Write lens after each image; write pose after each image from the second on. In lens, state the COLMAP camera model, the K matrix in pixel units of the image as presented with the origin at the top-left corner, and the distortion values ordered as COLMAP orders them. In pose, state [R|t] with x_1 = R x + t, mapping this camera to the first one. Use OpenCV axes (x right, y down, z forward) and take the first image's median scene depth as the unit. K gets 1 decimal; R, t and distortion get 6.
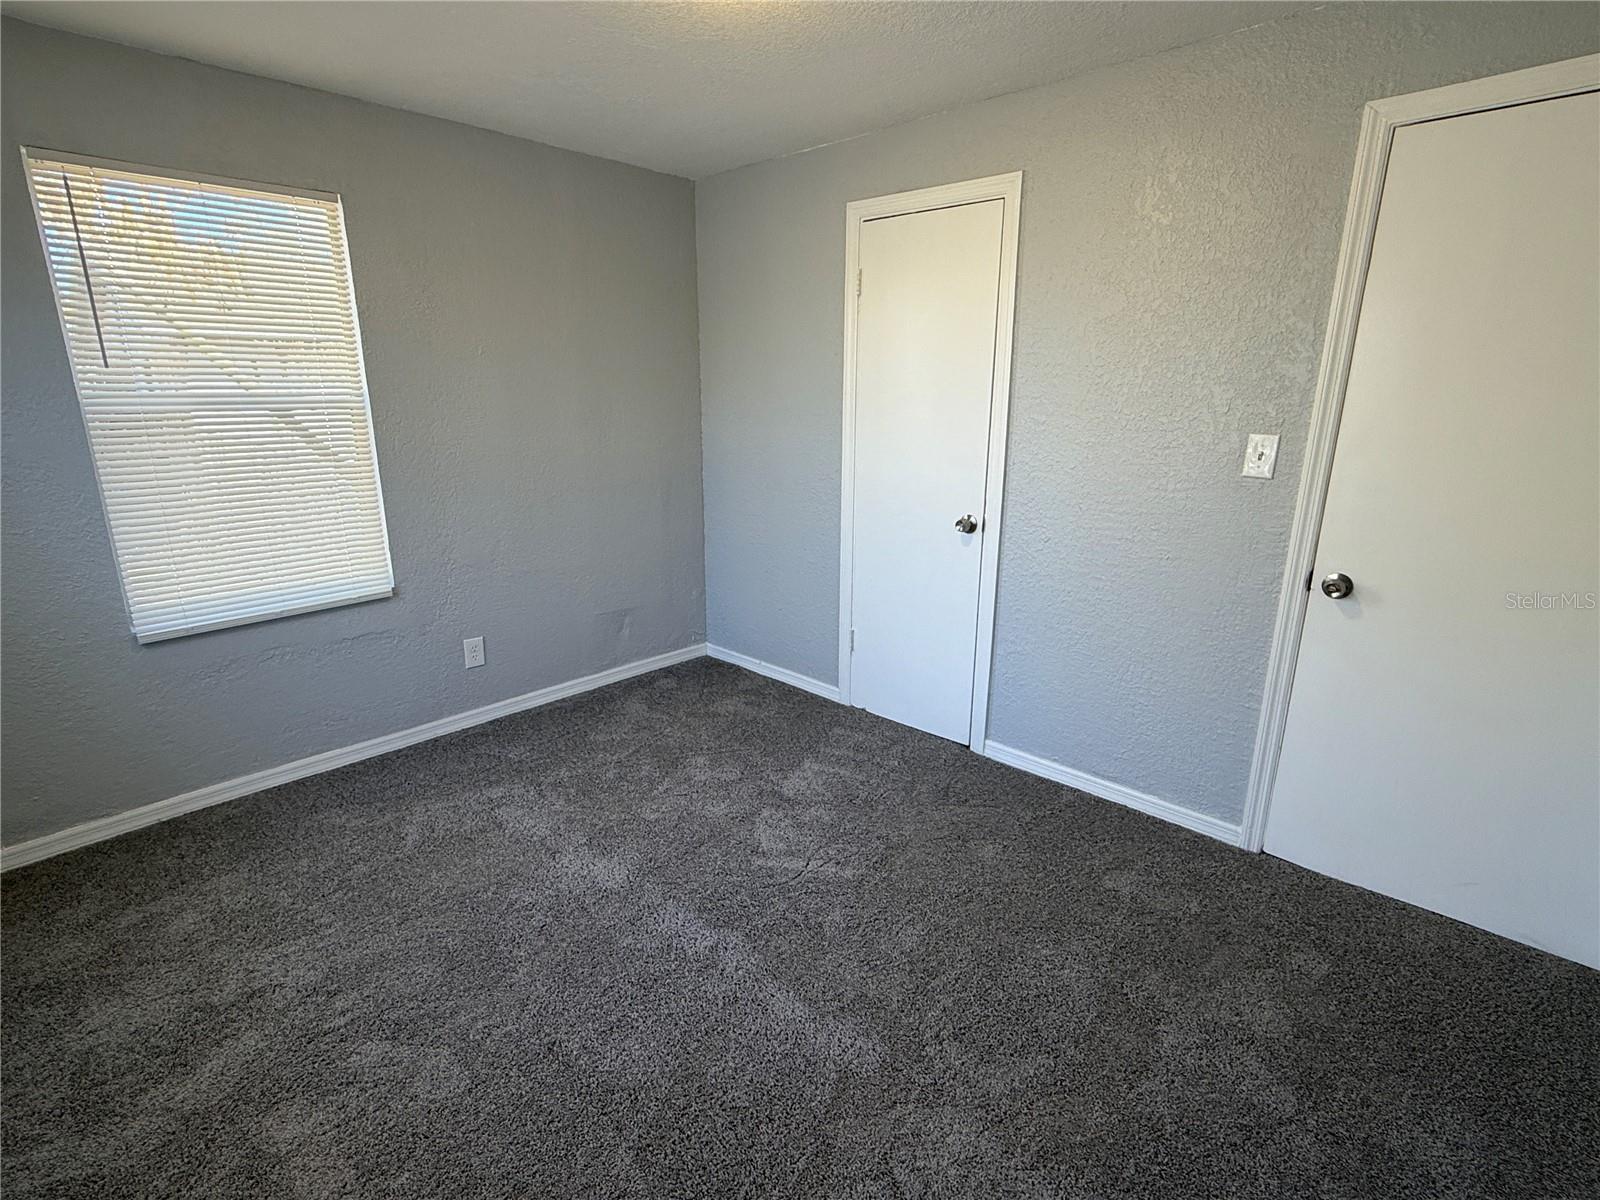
lens RADIAL K [[806.1, 0, 800.1], [0, 806.1, 612.2], [0, 0, 1]] dist [0.003718, -0.000565]
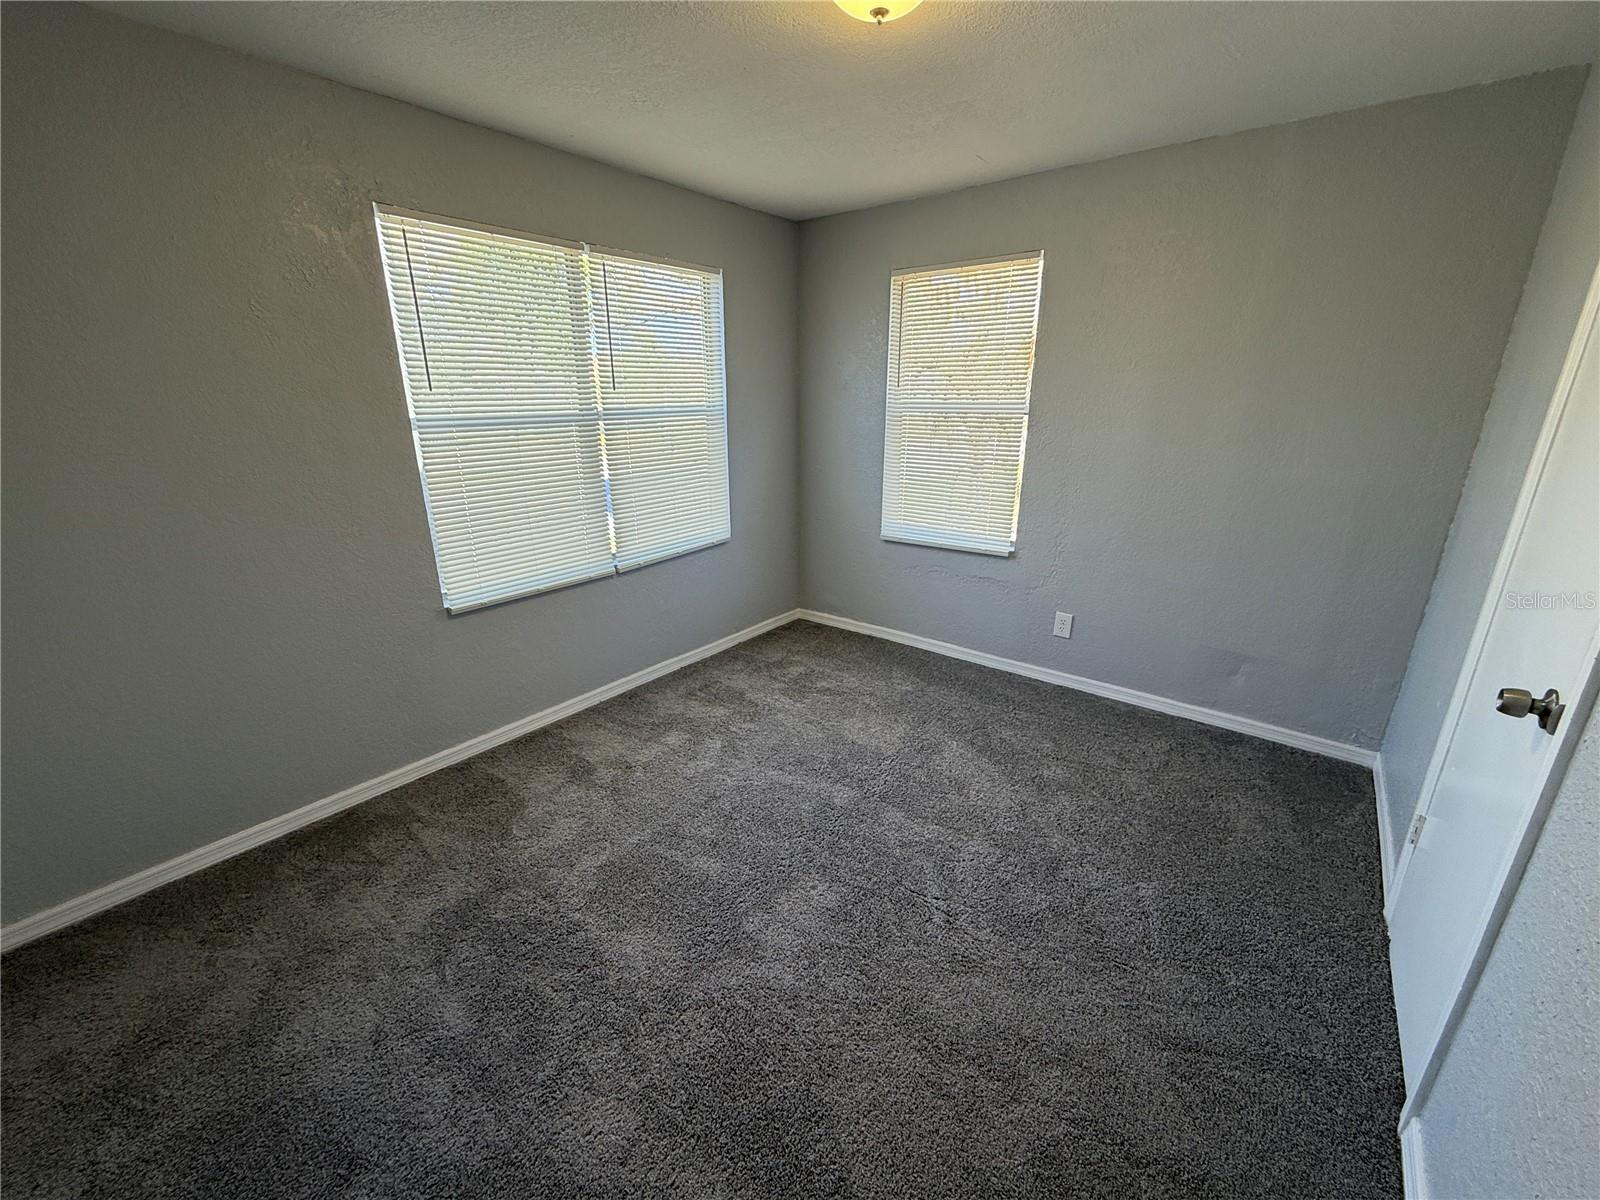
lens RADIAL K [[653.5, 0, 801.6], [0, 653.5, 608.3], [0, 0, 1]] dist [0.001383, 0.000053]
pose [[0.061205, 0.305154, -0.950334, 0.504056], [-0.270590, 0.921537, 0.278480, -0.143807], [0.960747, 0.240107, 0.138975, 0.522047]]
